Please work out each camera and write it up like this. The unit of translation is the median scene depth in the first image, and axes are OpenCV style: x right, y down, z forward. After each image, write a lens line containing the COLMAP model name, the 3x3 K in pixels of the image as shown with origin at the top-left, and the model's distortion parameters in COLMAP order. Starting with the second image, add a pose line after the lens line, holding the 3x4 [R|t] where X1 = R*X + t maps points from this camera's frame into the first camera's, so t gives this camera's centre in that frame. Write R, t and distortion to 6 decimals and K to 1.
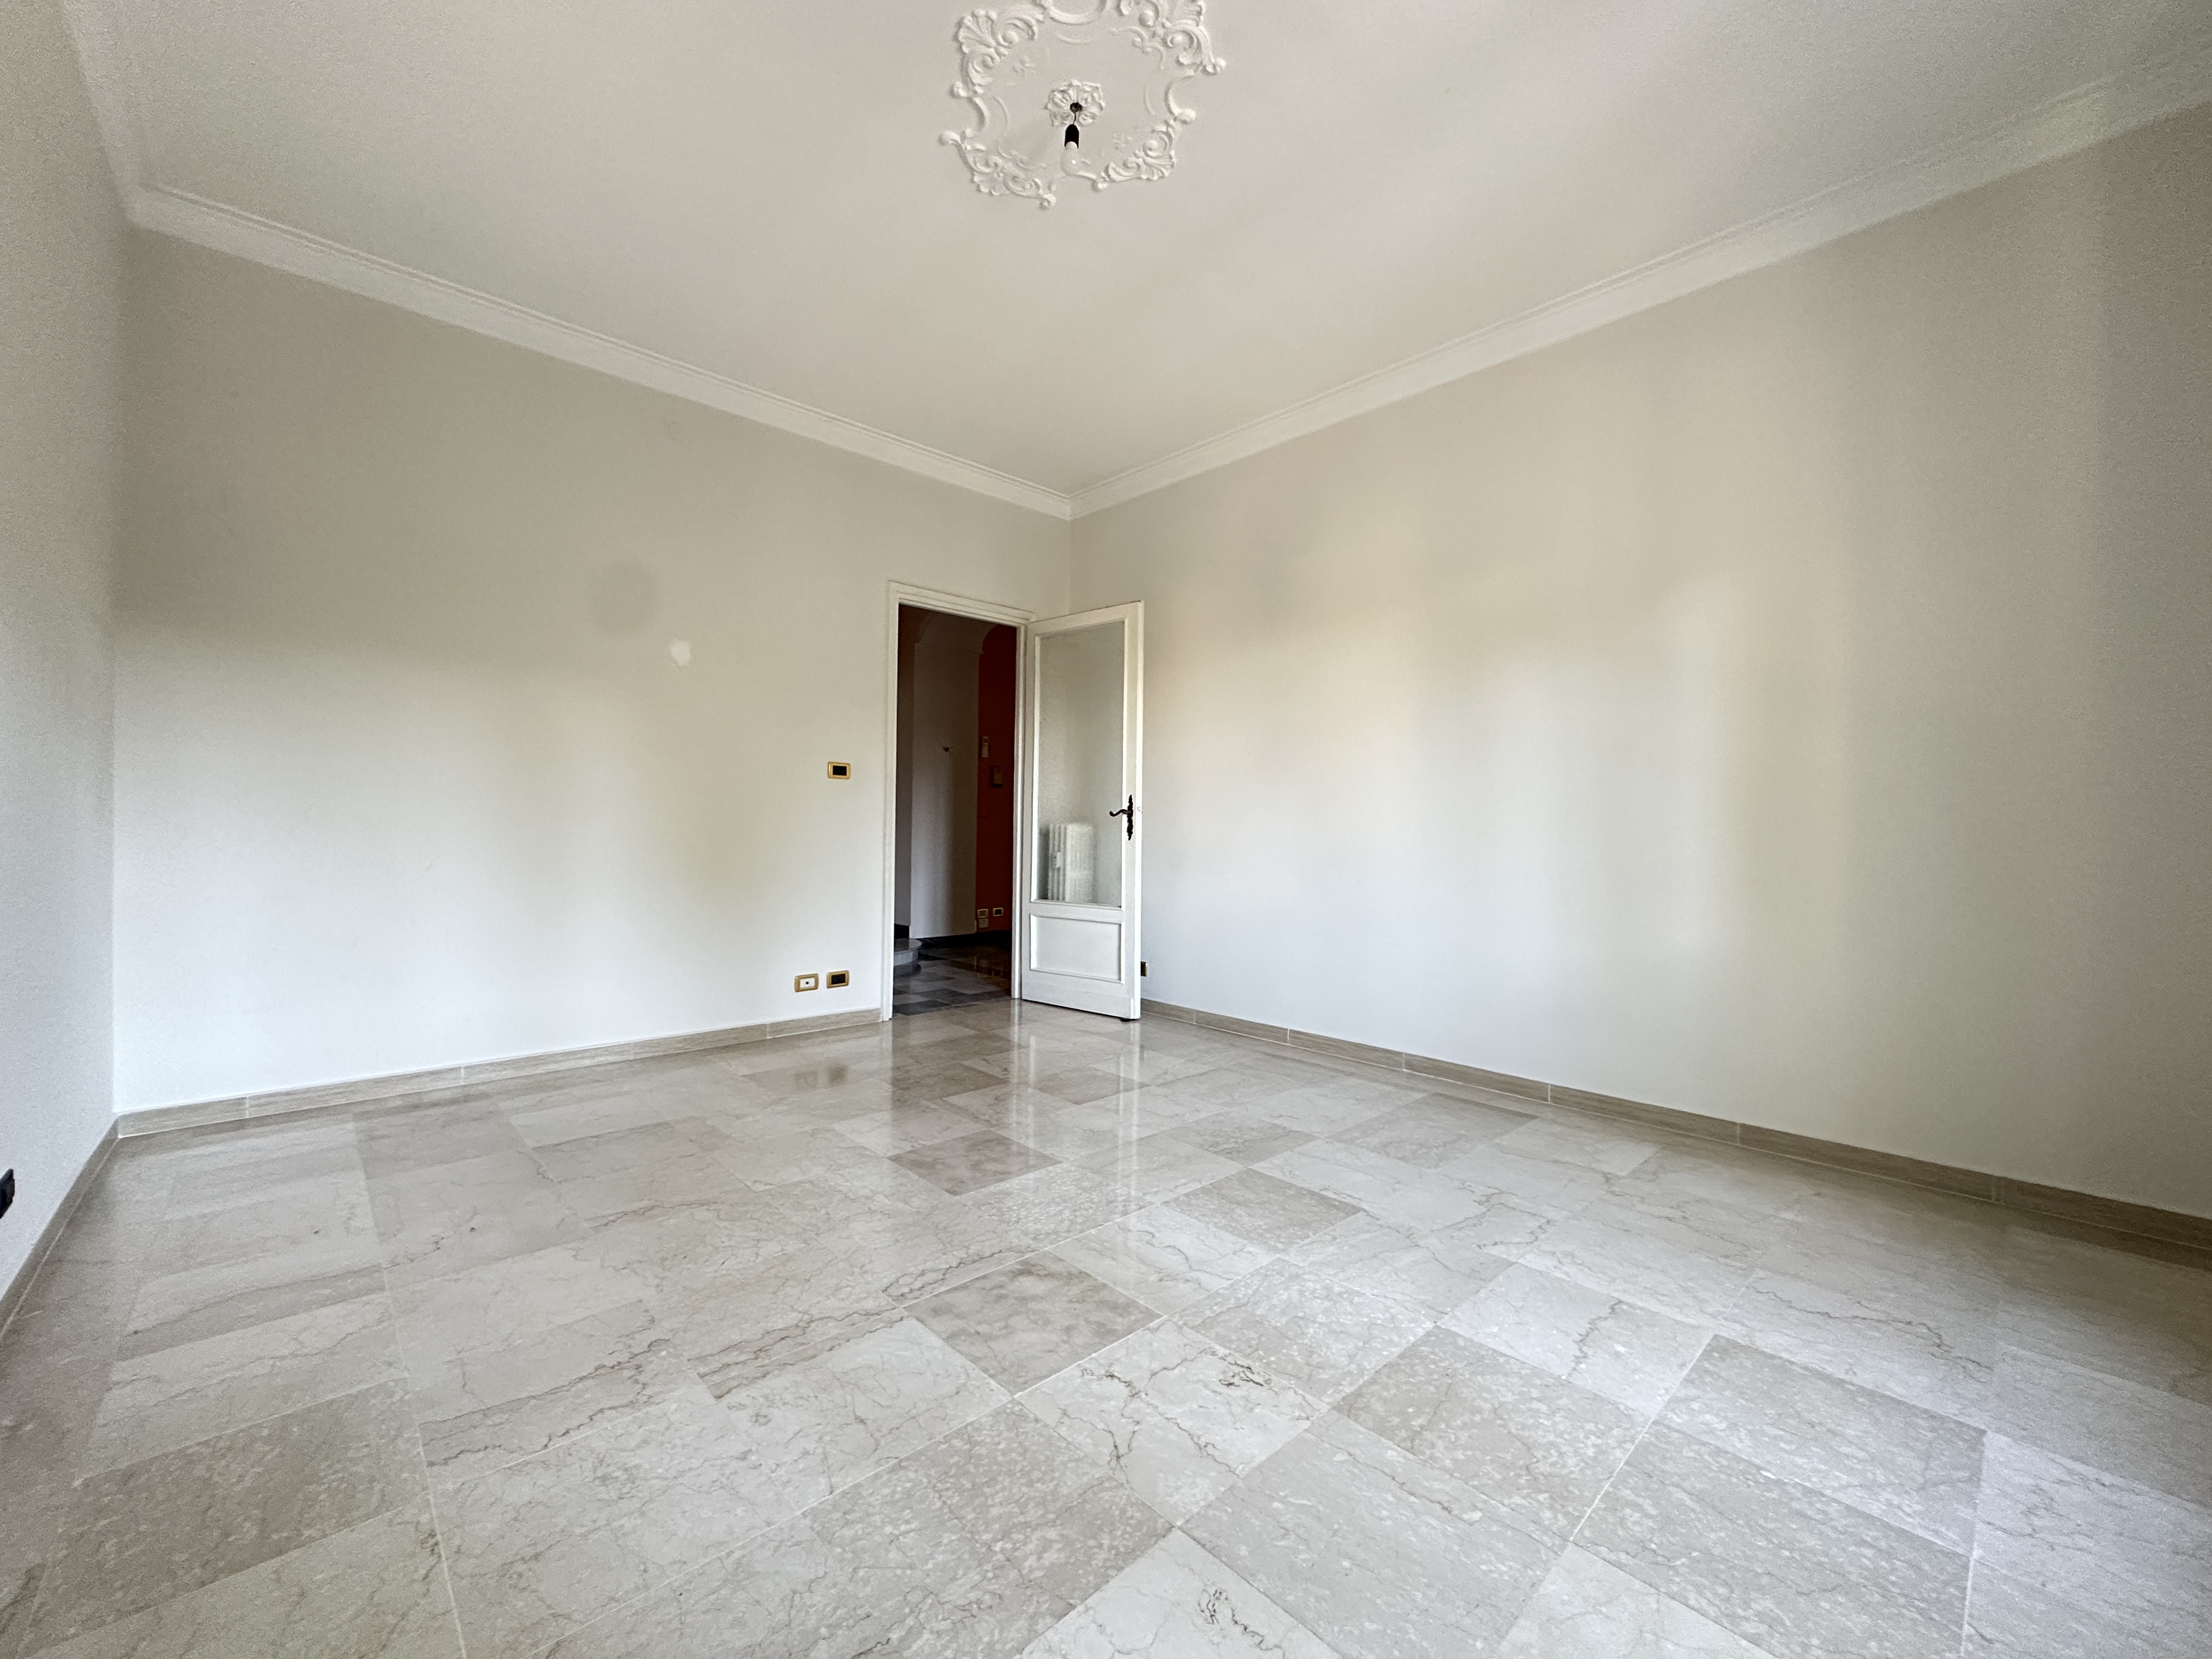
lens RADIAL K [[882.3, 0, 1106.0], [0, 882.3, 829.5], [0, 0, 1]] dist [-0.001943, 0.000765]
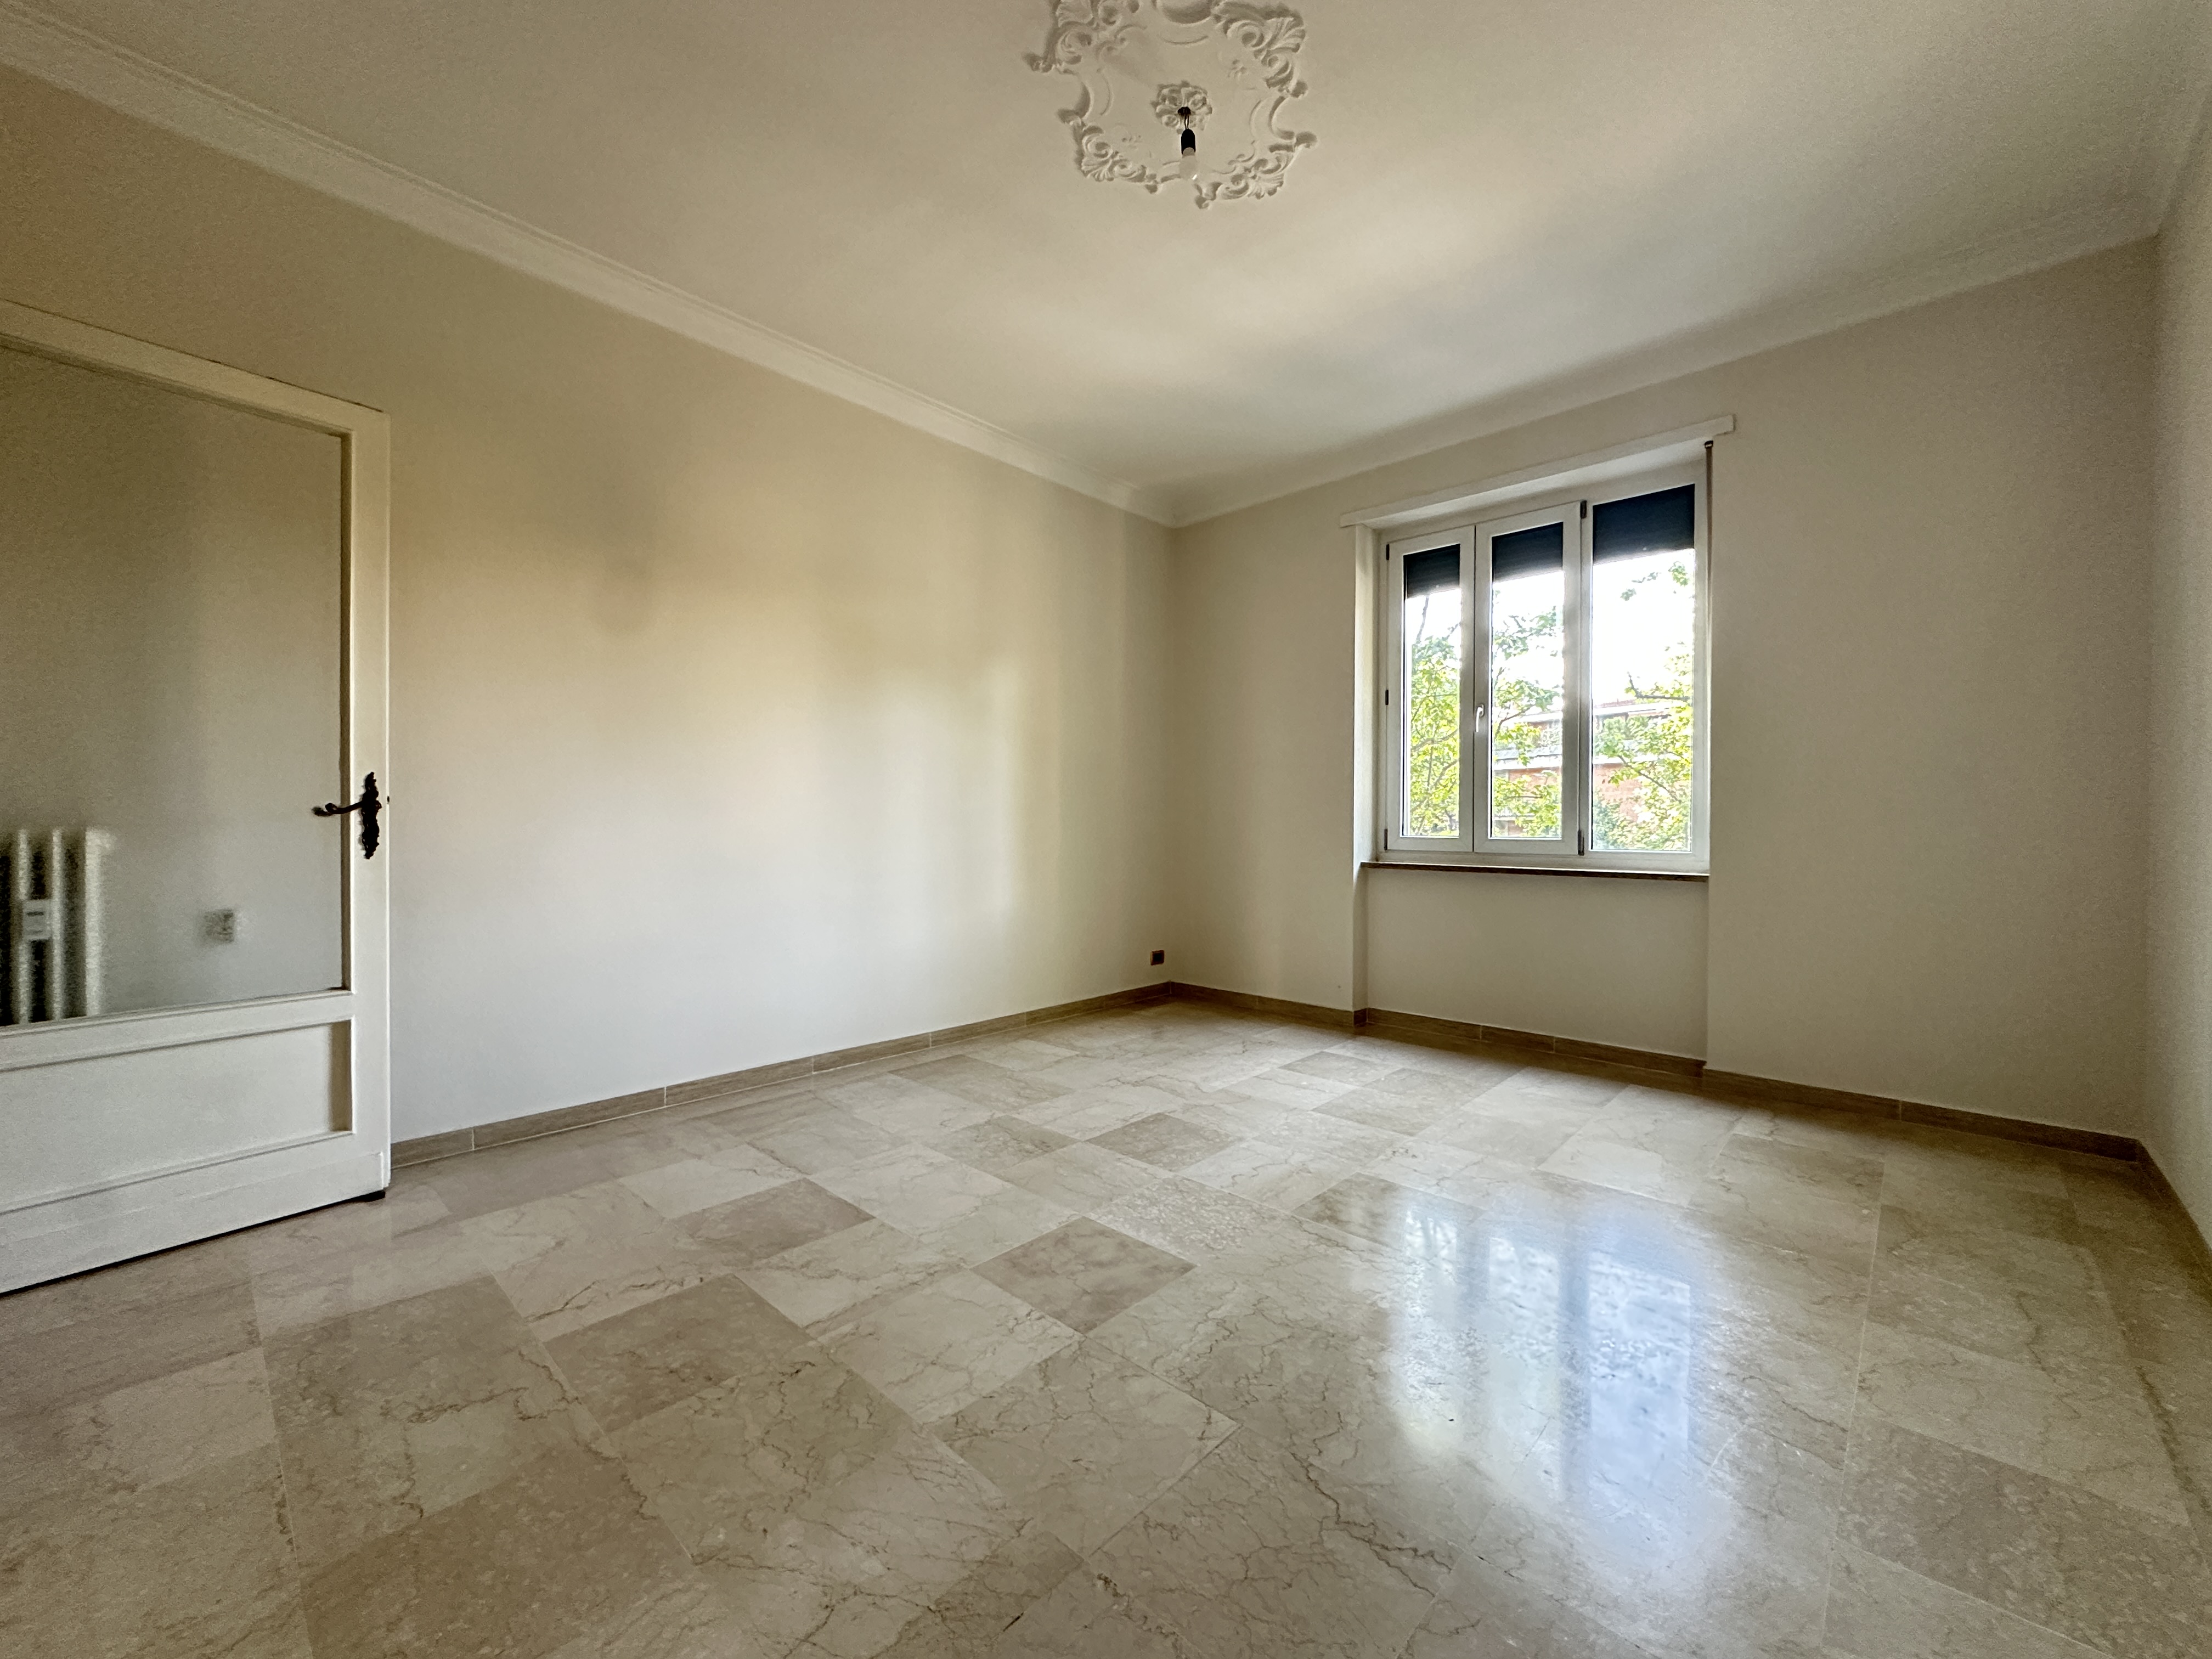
lens RADIAL K [[882.3, 0, 1106.0], [0, 882.3, 829.5], [0, 0, 1]] dist [-0.001943, 0.000765]
pose [[-0.067525, -0.023729, 0.997435, -0.888645], [-0.004060, 0.999715, 0.023509, -0.033060], [-0.997709, -0.002462, -0.067602, 0.993146]]
